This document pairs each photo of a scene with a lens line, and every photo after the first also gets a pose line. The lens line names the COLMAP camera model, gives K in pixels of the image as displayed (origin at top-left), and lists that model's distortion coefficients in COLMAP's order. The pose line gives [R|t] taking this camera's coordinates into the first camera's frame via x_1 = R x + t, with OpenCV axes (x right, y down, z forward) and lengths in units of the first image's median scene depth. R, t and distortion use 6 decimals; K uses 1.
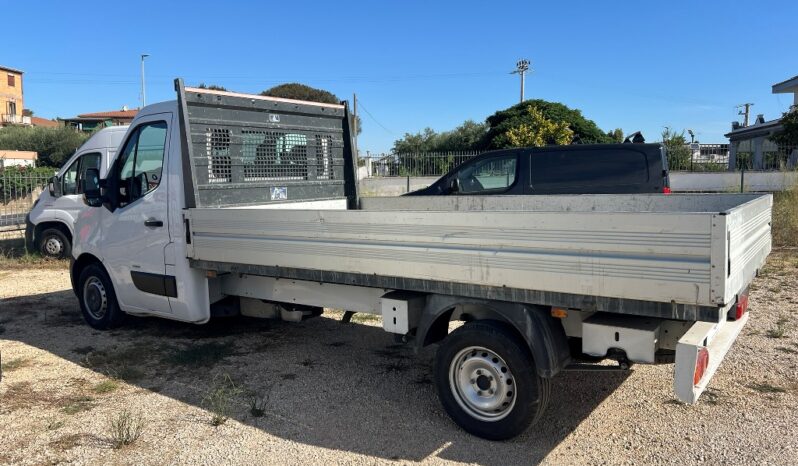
lens RADIAL K [[588.7, 0, 396.3], [0, 588.7, 243.6], [0, 0, 1]] dist [0.057748, -0.059984]
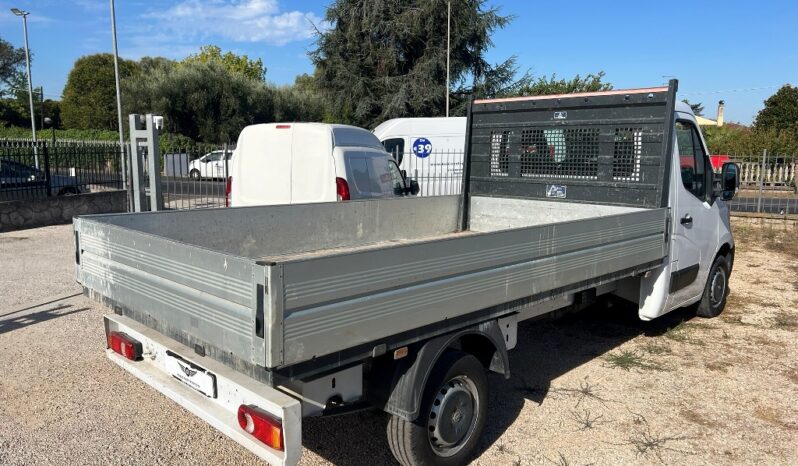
lens RADIAL K [[593.2, 0, 399.0], [0, 593.2, 233.0], [0, 0, 1]] dist [0.054087, -0.068529]
pose [[-0.141842, 0.158473, -0.977122, 0.909329], [-0.122164, 0.976754, 0.176147, -0.175713], [0.982322, 0.144354, -0.119185, 0.951805]]
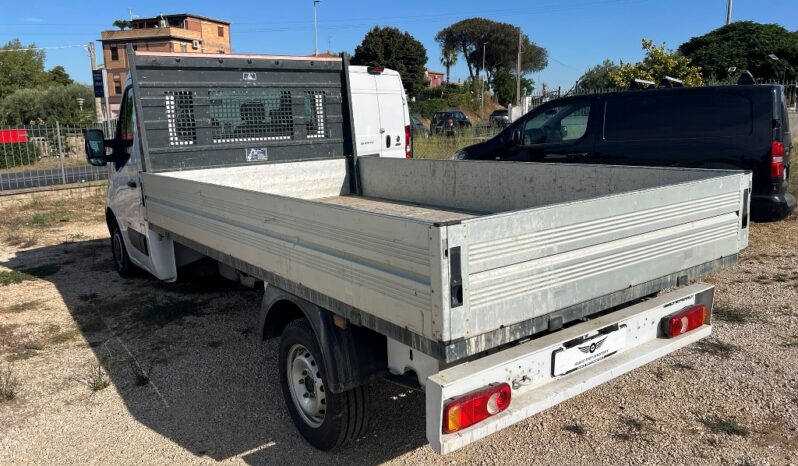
lens RADIAL K [[593.2, 0, 399.0], [0, 593.2, 233.0], [0, 0, 1]] dist [0.054087, -0.068529]
pose [[0.953375, 0.048280, -0.297900, 0.358707], [-0.023113, 0.995902, 0.087434, -0.051373], [0.300901, -0.076472, 0.950584, 0.131871]]
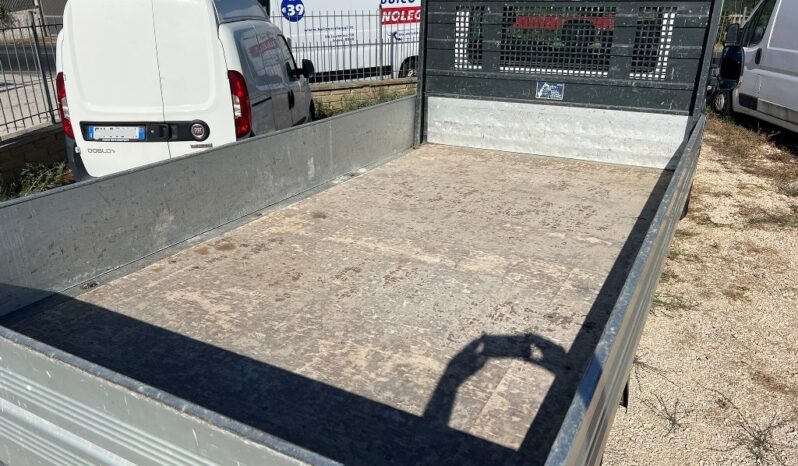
lens RADIAL K [[593.2, 0, 399.0], [0, 593.2, 233.0], [0, 0, 1]] dist [0.054087, -0.068529]
pose [[0.141543, 0.388132, -0.910670, 0.607266], [-0.122000, 0.919758, 0.373043, -0.198059], [0.982386, 0.058300, 0.177537, 0.743056]]
